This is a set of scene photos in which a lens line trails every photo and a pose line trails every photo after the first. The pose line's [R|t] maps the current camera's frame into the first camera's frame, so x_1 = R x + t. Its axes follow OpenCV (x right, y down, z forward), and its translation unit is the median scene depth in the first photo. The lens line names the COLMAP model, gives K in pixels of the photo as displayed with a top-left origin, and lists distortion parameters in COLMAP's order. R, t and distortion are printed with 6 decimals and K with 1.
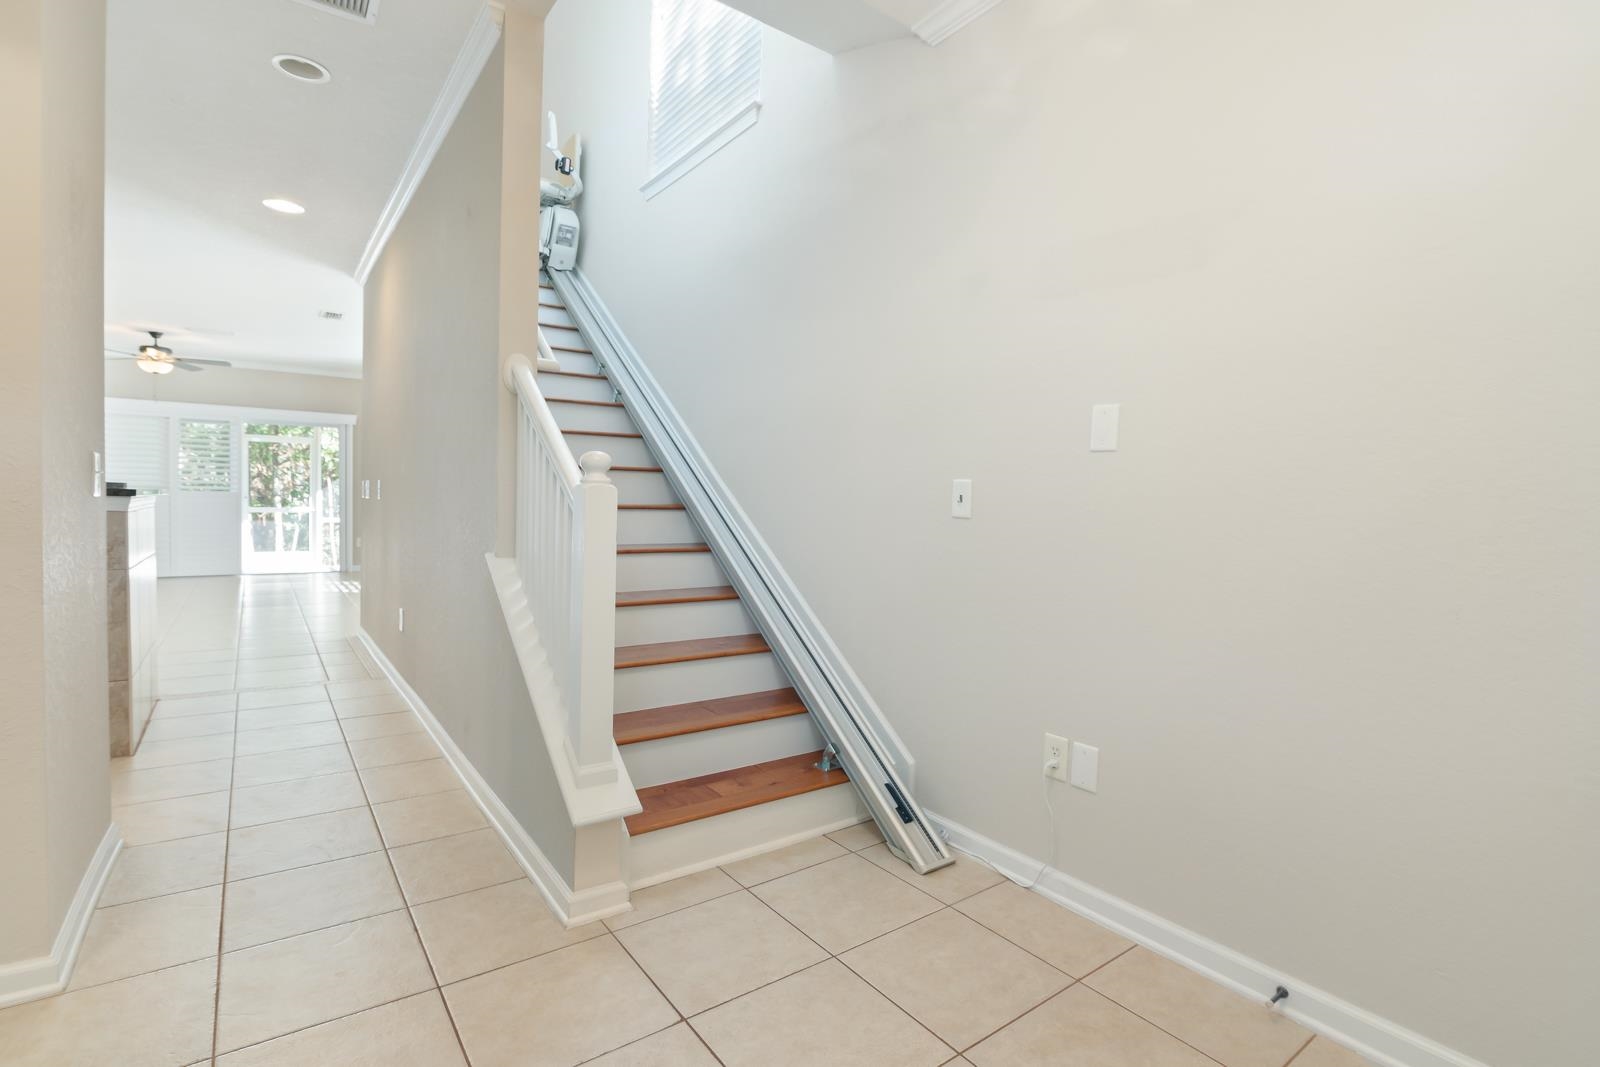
lens RADIAL K [[748.3, 0, 811.1], [0, 748.3, 534.9], [0, 0, 1]] dist [-0.018490, 0.000133]
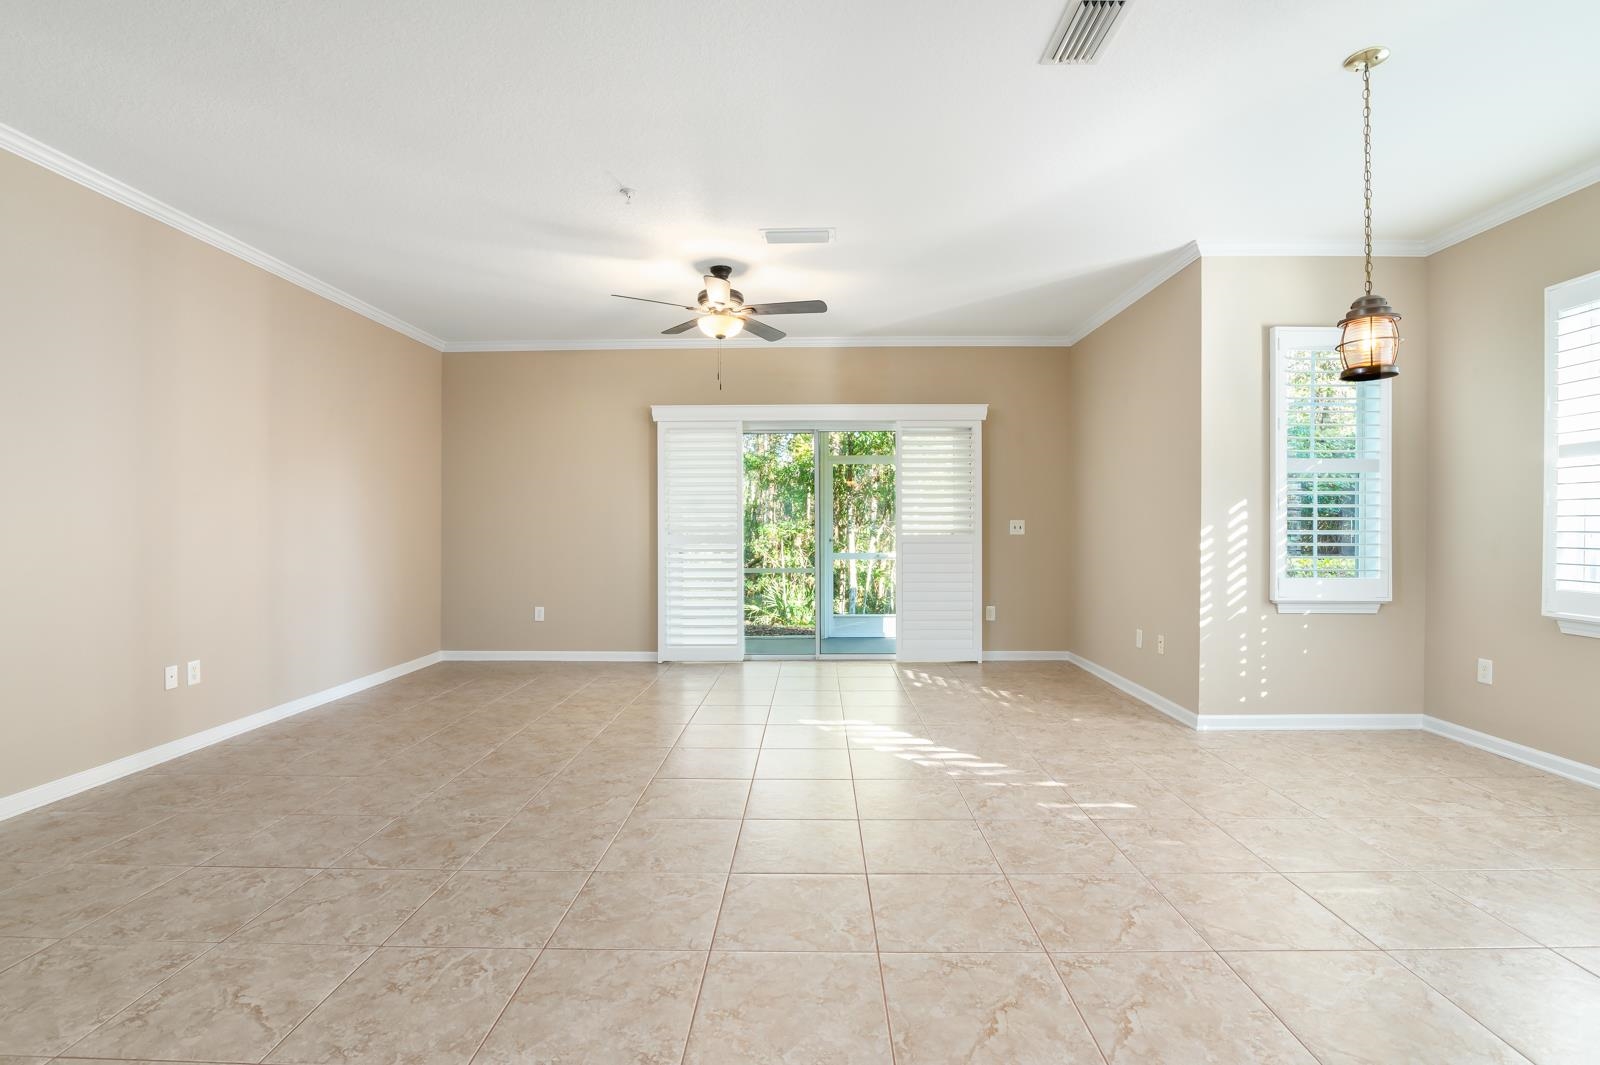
lens RADIAL K [[733.2, 0, 804.9], [0, 733.2, 526.3], [0, 0, 1]] dist [-0.019801, 0.000133]
pose [[0.792231, -0.027922, -0.609582, -0.492048], [0.002934, 0.999115, -0.041952, -0.048393], [0.610214, 0.031447, 0.791612, 0.590719]]
